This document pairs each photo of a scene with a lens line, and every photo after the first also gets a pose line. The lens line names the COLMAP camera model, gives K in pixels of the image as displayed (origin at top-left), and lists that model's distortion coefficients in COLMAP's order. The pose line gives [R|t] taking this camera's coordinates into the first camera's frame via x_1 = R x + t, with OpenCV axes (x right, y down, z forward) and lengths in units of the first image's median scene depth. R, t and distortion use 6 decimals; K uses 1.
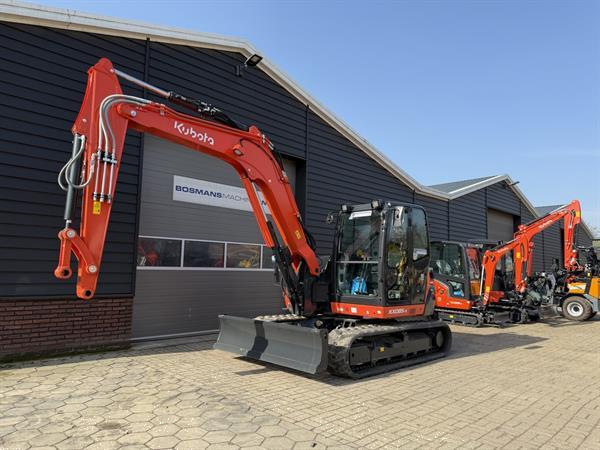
lens RADIAL K [[420.0, 0, 300.0], [0, 420.0, 225.0], [0, 0, 1]] dist [0.082867, -0.105819]
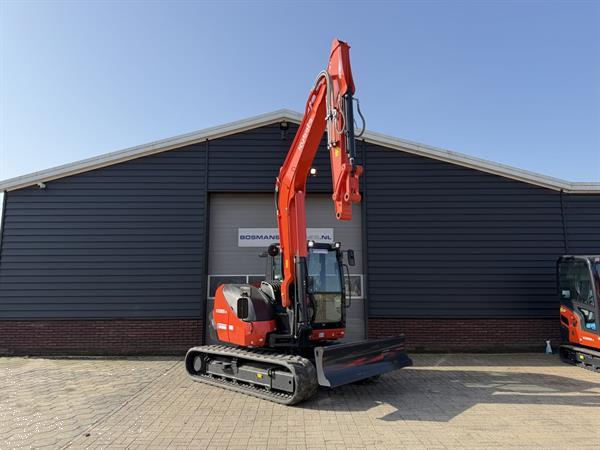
lens RADIAL K [[420.0, 0, 300.0], [0, 420.0, 225.0], [0, 0, 1]] dist [0.082867, -0.105819]
pose [[0.720723, -0.126500, -0.681584, 0.856526], [0.092212, 0.991966, -0.086599, 0.006800], [0.687063, -0.000436, 0.726598, 0.179942]]
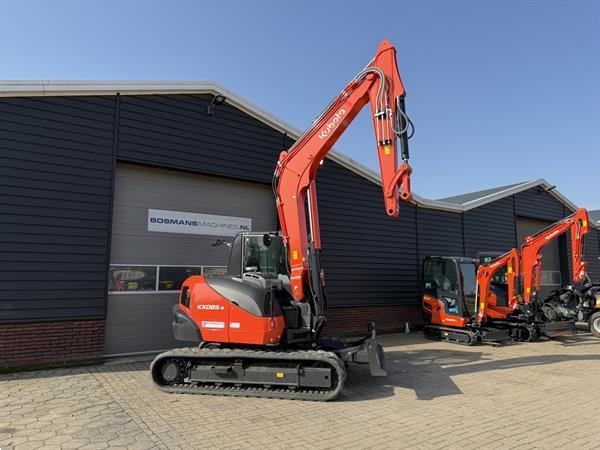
lens RADIAL K [[423.2, 0, 299.0], [0, 423.2, 225.3], [0, 0, 1]] dist [0.058548, -0.071260]
pose [[0.982829, -0.042937, -0.179452, 0.334624], [0.038406, 0.998851, -0.028653, -0.029710], [0.180476, 0.021269, 0.983349, -0.046588]]
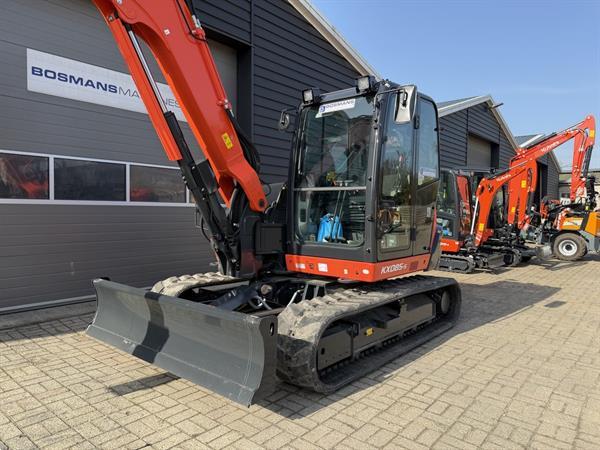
lens RADIAL K [[423.2, 0, 299.0], [0, 423.2, 225.3], [0, 0, 1]] dist [0.058548, -0.071260]
pose [[0.995545, -0.010829, 0.093662, 0.033098], [-0.003121, 0.989052, 0.147532, 0.046034], [-0.094234, -0.147167, 0.984612, 0.366701]]
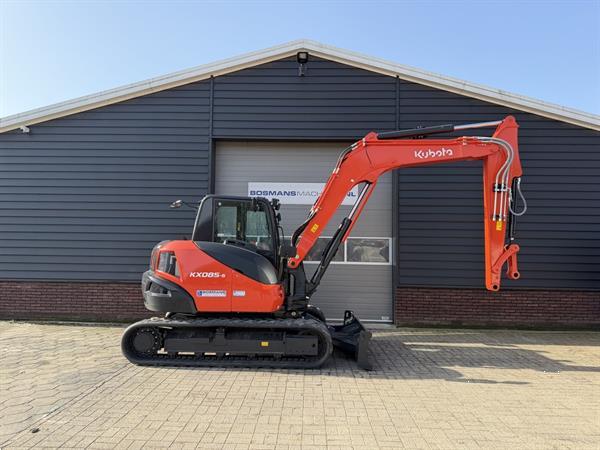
lens RADIAL K [[421.2, 0, 298.4], [0, 421.2, 228.3], [0, 0, 1]] dist [0.058212, -0.066490]
pose [[0.691414, -0.061541, -0.719833, 0.707198], [0.076783, 0.996982, -0.011484, 0.037391], [0.718367, -0.047331, 0.694052, 0.322431]]
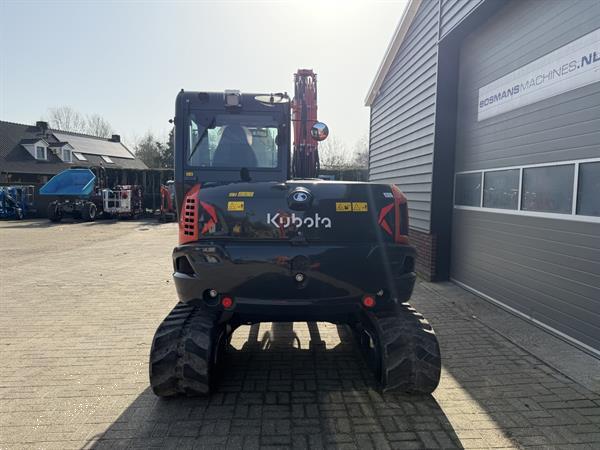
lens RADIAL K [[423.2, 0, 299.0], [0, 423.2, 225.3], [0, 0, 1]] dist [0.058548, -0.071260]
pose [[-0.667855, 0.033965, -0.743516, 0.581068], [0.057952, 0.998299, -0.006451, 0.132990], [0.742032, -0.047397, -0.668687, 1.428041]]
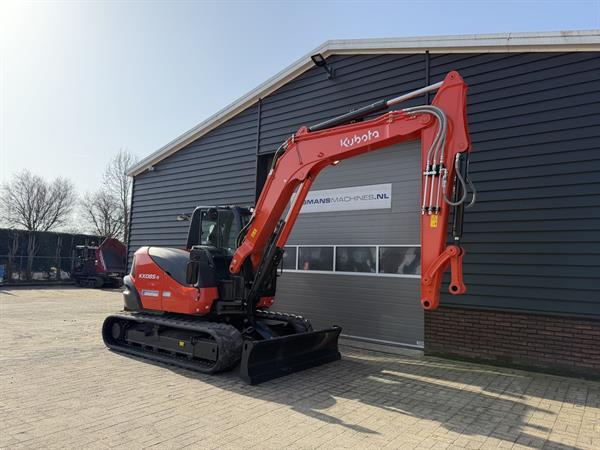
lens RADIAL K [[423.2, 0, 299.0], [0, 423.2, 225.3], [0, 0, 1]] dist [0.058548, -0.071260]
pose [[0.157999, -0.120917, -0.980008, 0.971284], [0.071325, 0.991279, -0.110809, 0.118872], [0.984860, -0.052391, 0.165246, 0.925582]]
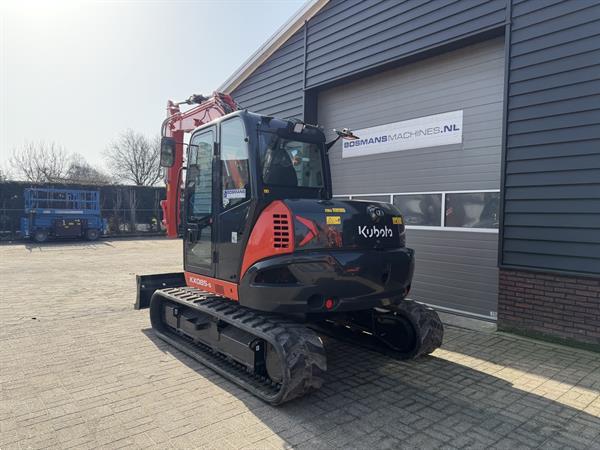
lens RADIAL K [[421.2, 0, 298.4], [0, 421.2, 228.3], [0, 0, 1]] dist [0.058212, -0.066490]
pose [[-0.082719, 0.009238, -0.996530, 0.811550], [0.085438, 0.996341, 0.002145, 0.111120], [0.992904, -0.084964, -0.083205, 1.080640]]
